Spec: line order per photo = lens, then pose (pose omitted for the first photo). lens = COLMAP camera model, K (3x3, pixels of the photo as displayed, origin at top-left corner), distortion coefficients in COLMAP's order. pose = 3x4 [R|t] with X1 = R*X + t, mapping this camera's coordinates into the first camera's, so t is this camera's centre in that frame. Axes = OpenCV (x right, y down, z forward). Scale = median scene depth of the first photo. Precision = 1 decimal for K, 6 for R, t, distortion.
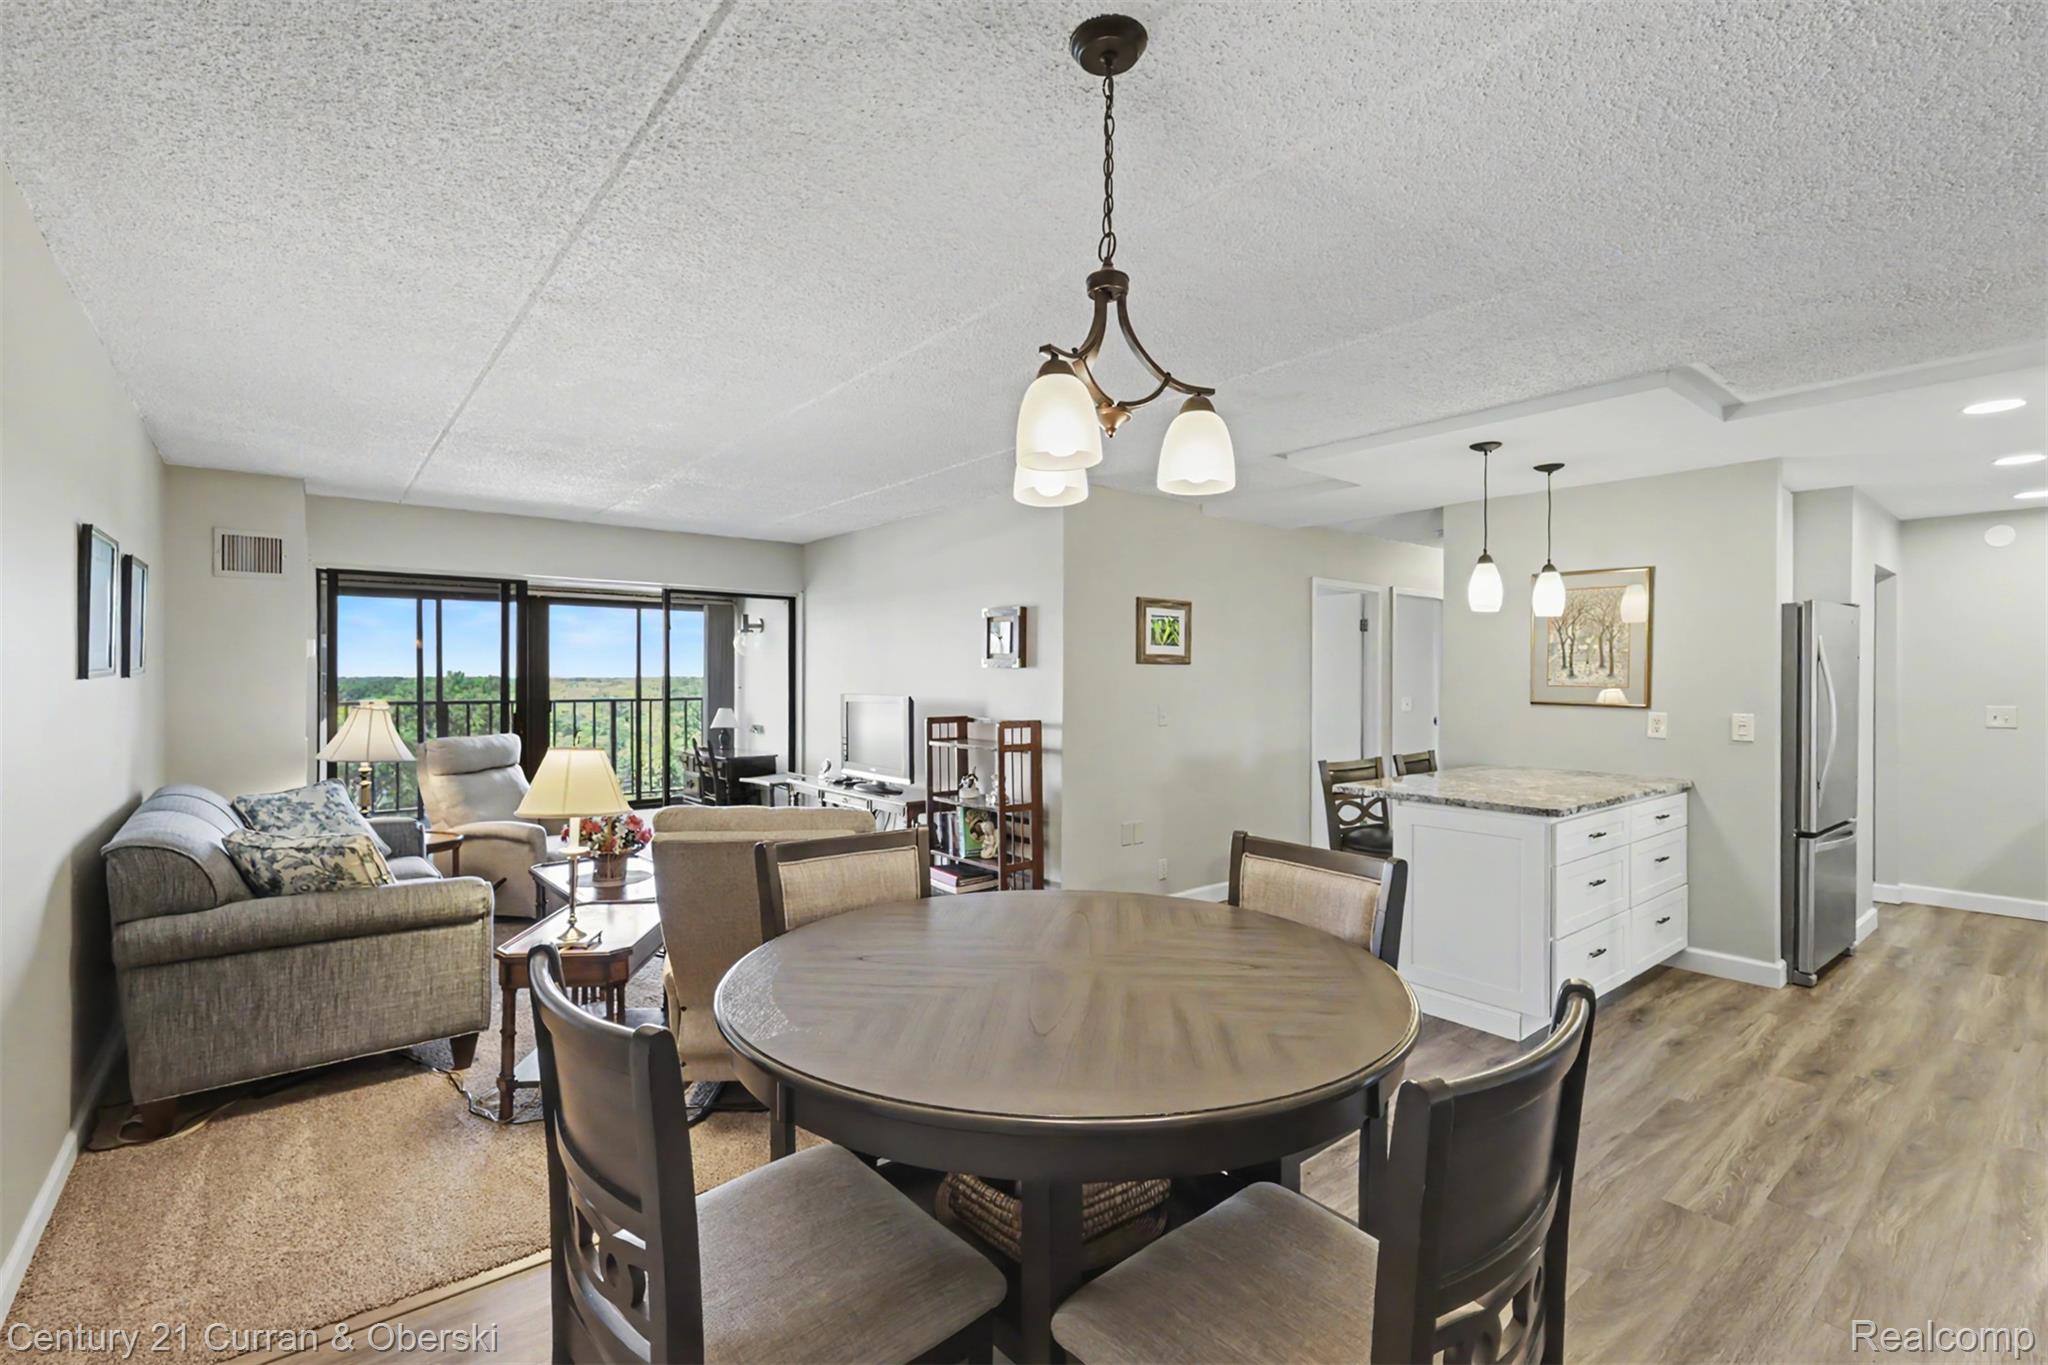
lens RADIAL K [[919.0, 0, 1031.0], [0, 919.0, 674.4], [0, 0, 1]] dist [0.002062, 0.000487]
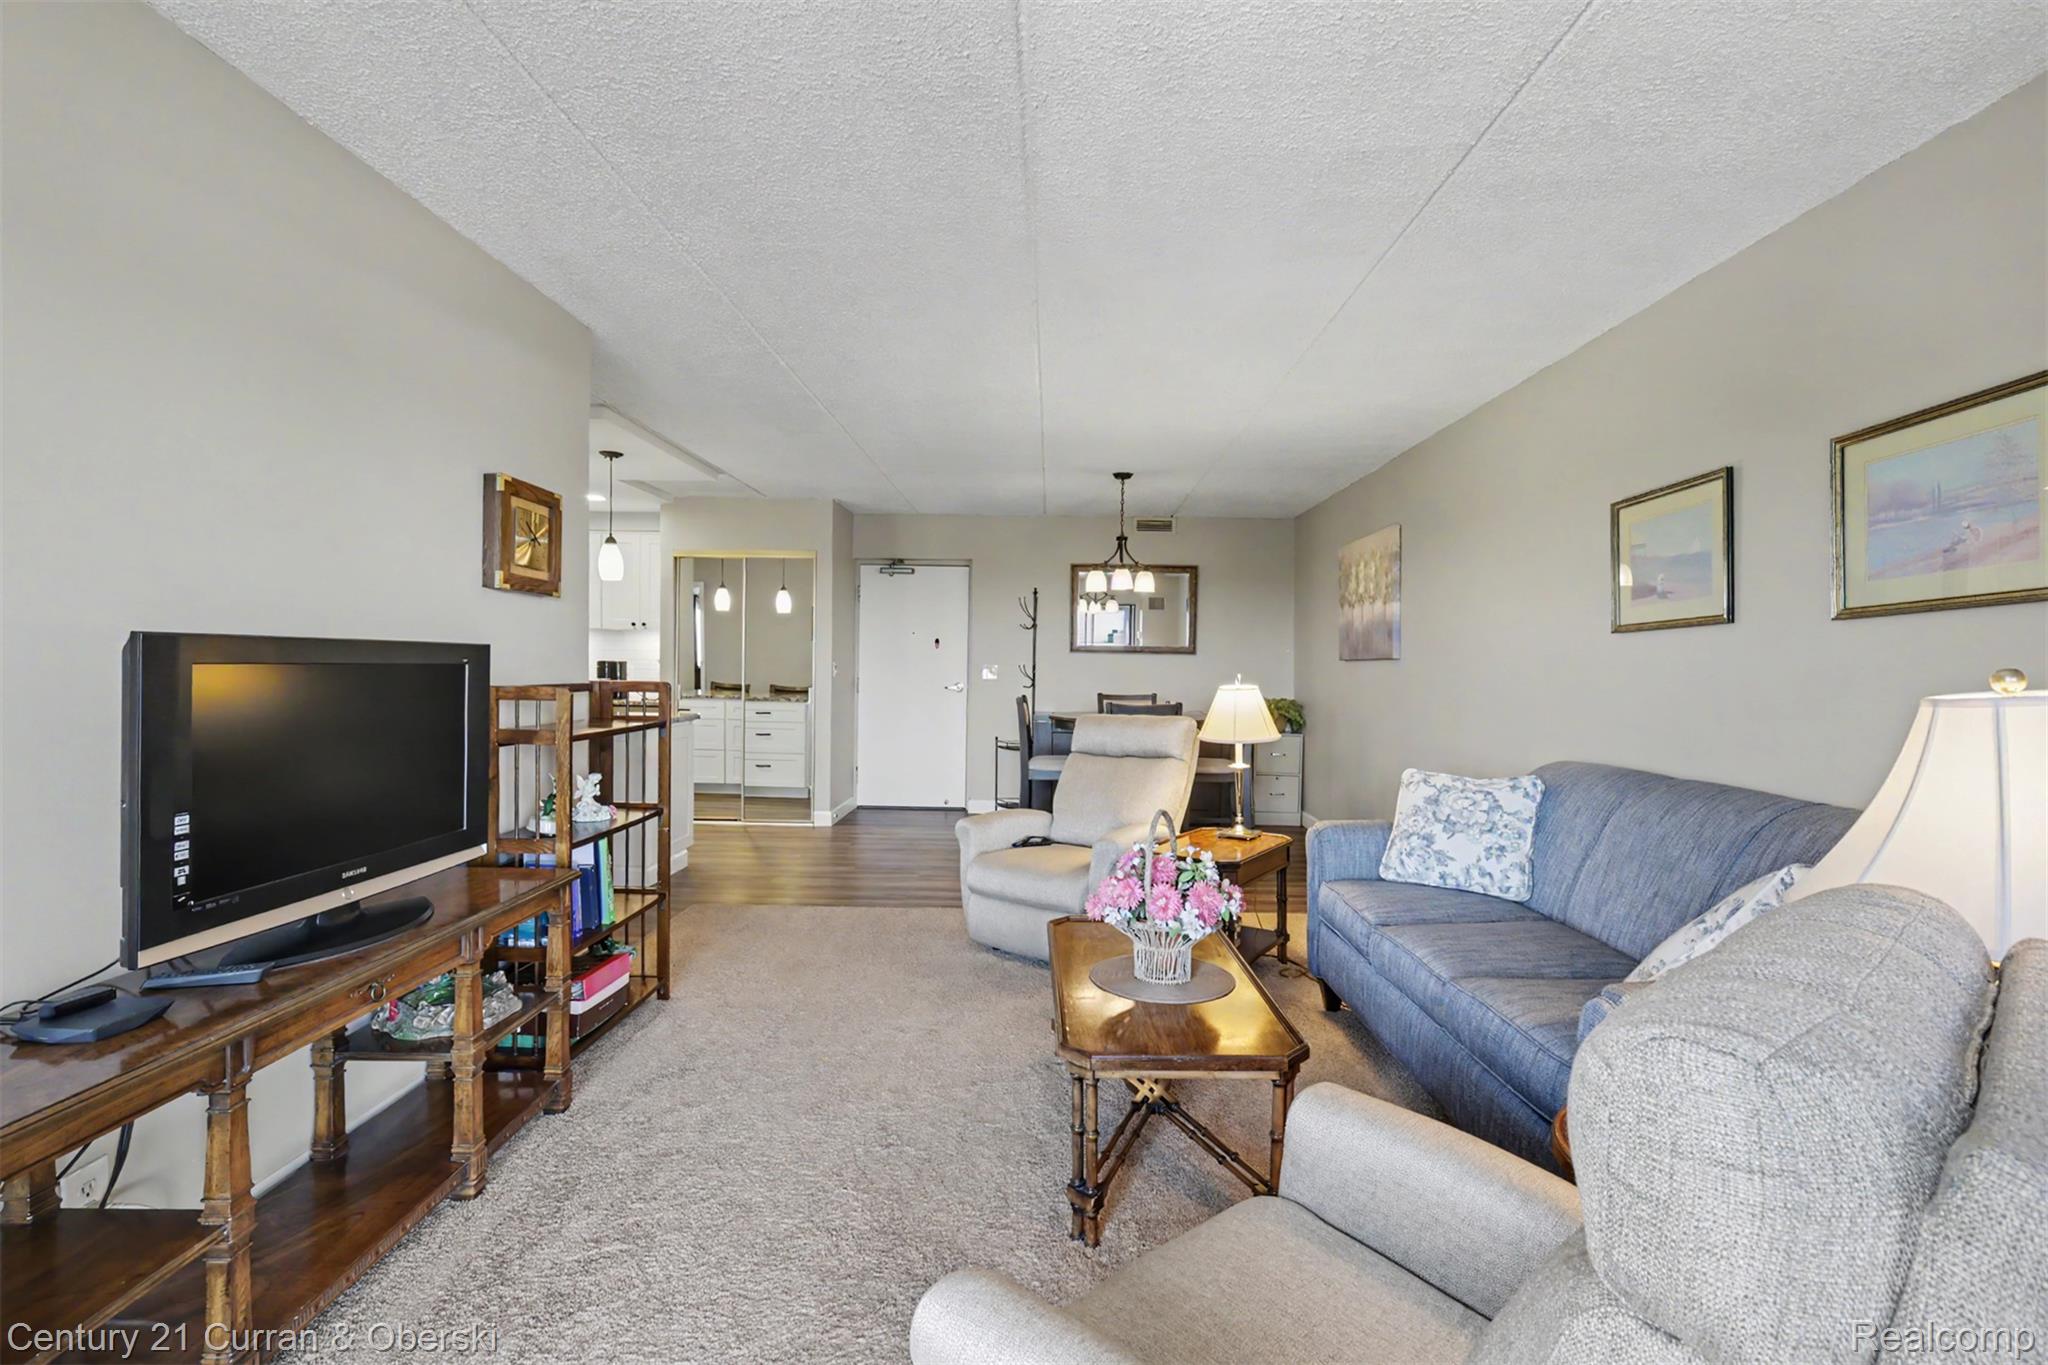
lens RADIAL K [[922.7, 0, 1026.6], [0, 922.7, 674.9], [0, 0, 1]] dist [0.000164, -0.000084]
pose [[-0.756817, -0.022283, 0.653246, -0.654476], [-0.018663, 0.999748, 0.012481, 0.031166], [-0.653360, -0.002745, -0.757043, 1.277722]]
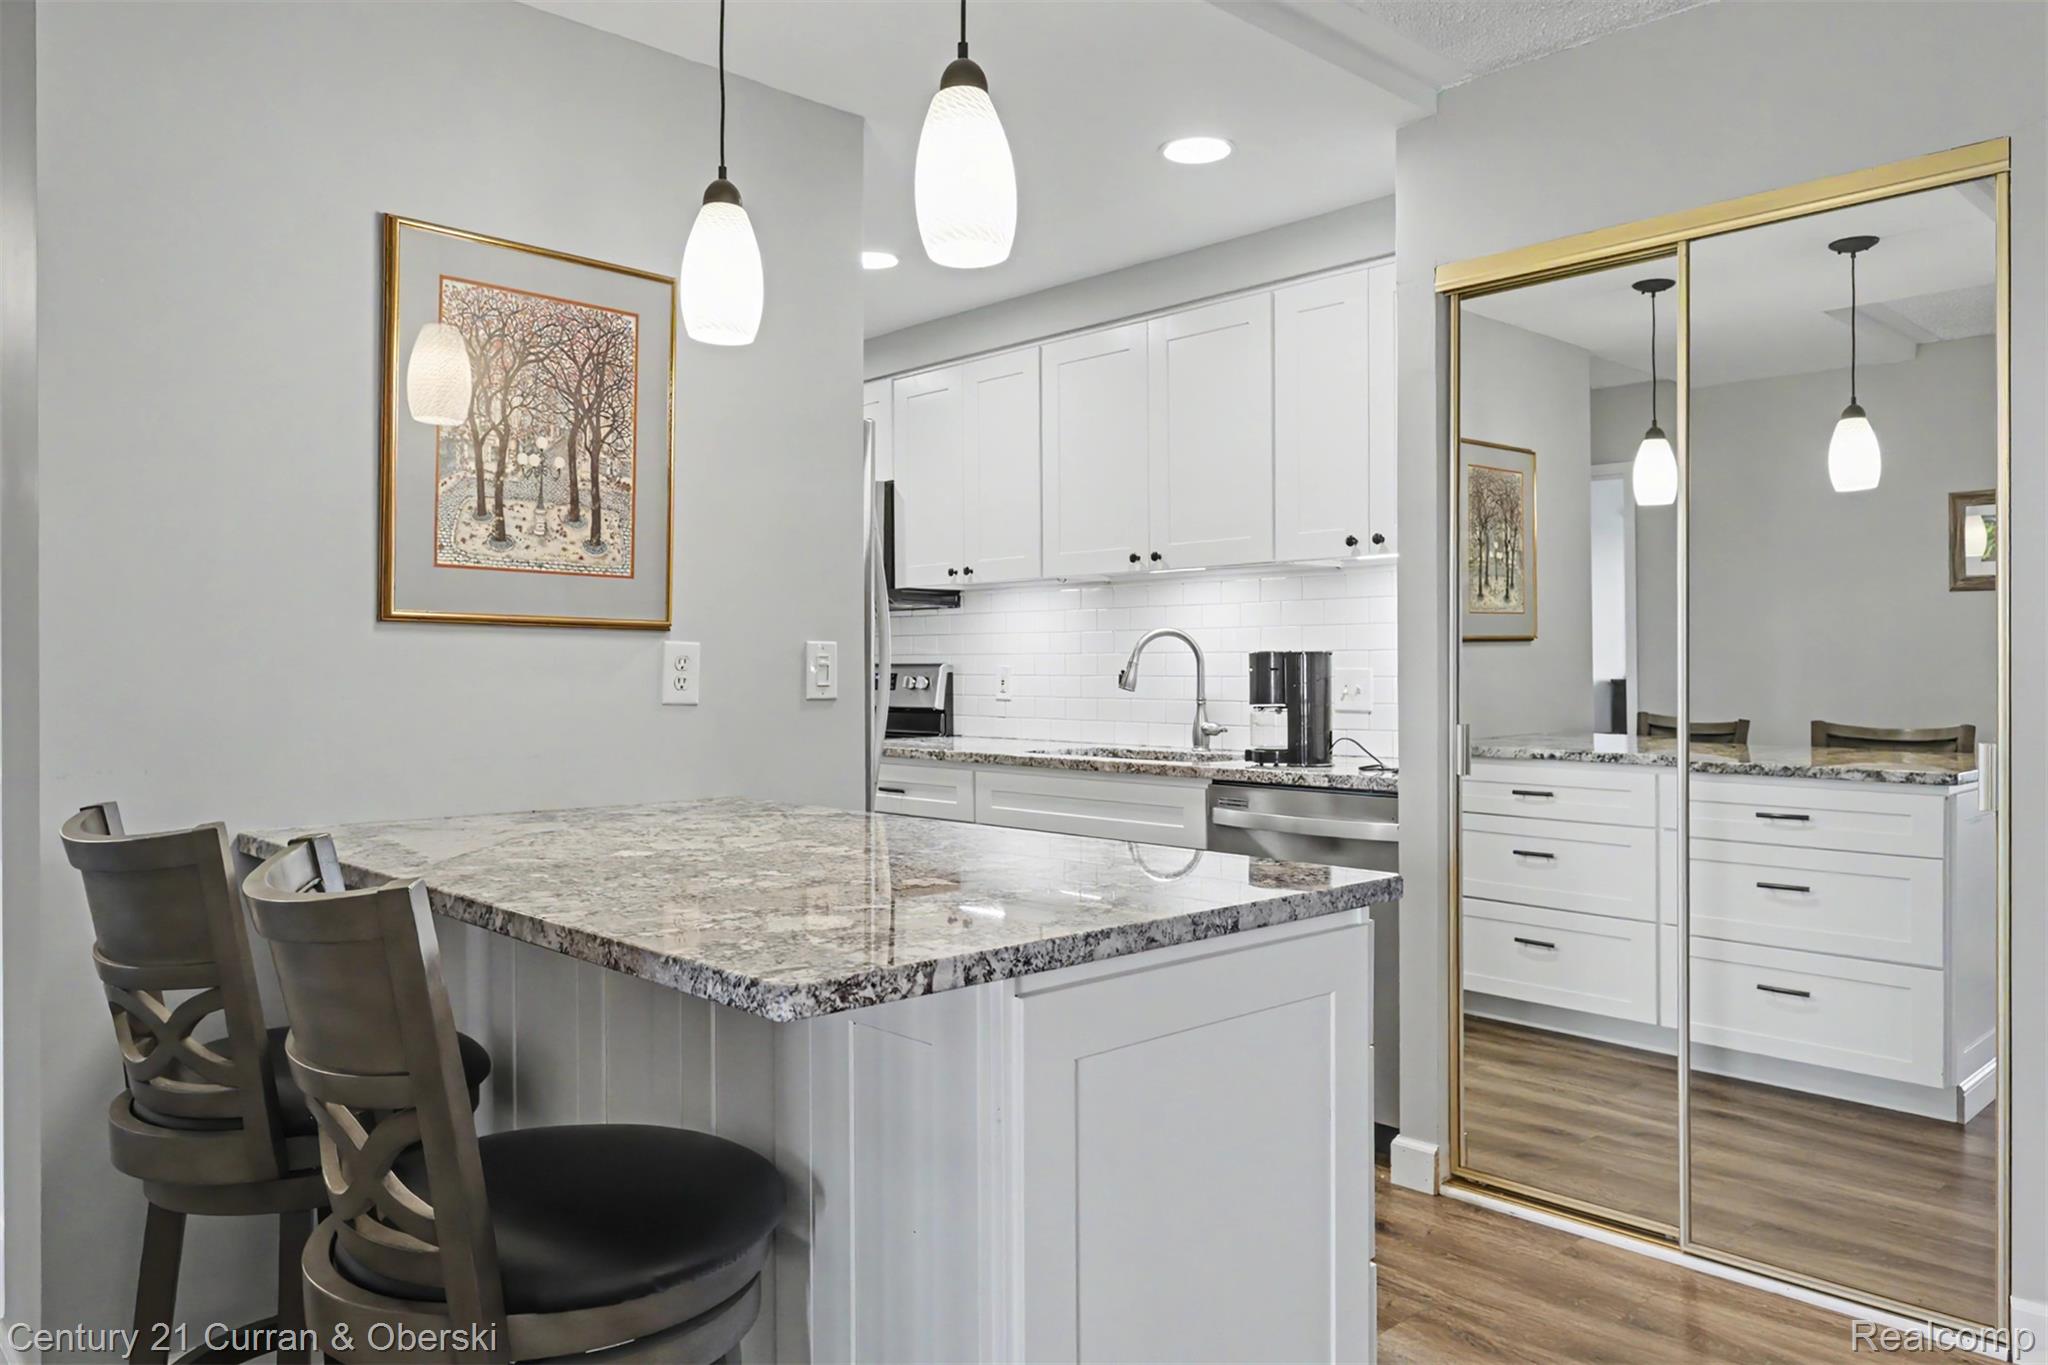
lens RADIAL K [[1430.6, 0, 1027.5], [0, 1430.6, 677.5], [0, 0, 1]] dist [0.001974, -0.004228]
pose [[-0.072225, -0.007530, 0.997360, 0.035154], [0.000743, 0.999971, 0.007603, 0.047361], [-0.997388, 0.001290, -0.072217, 0.803212]]
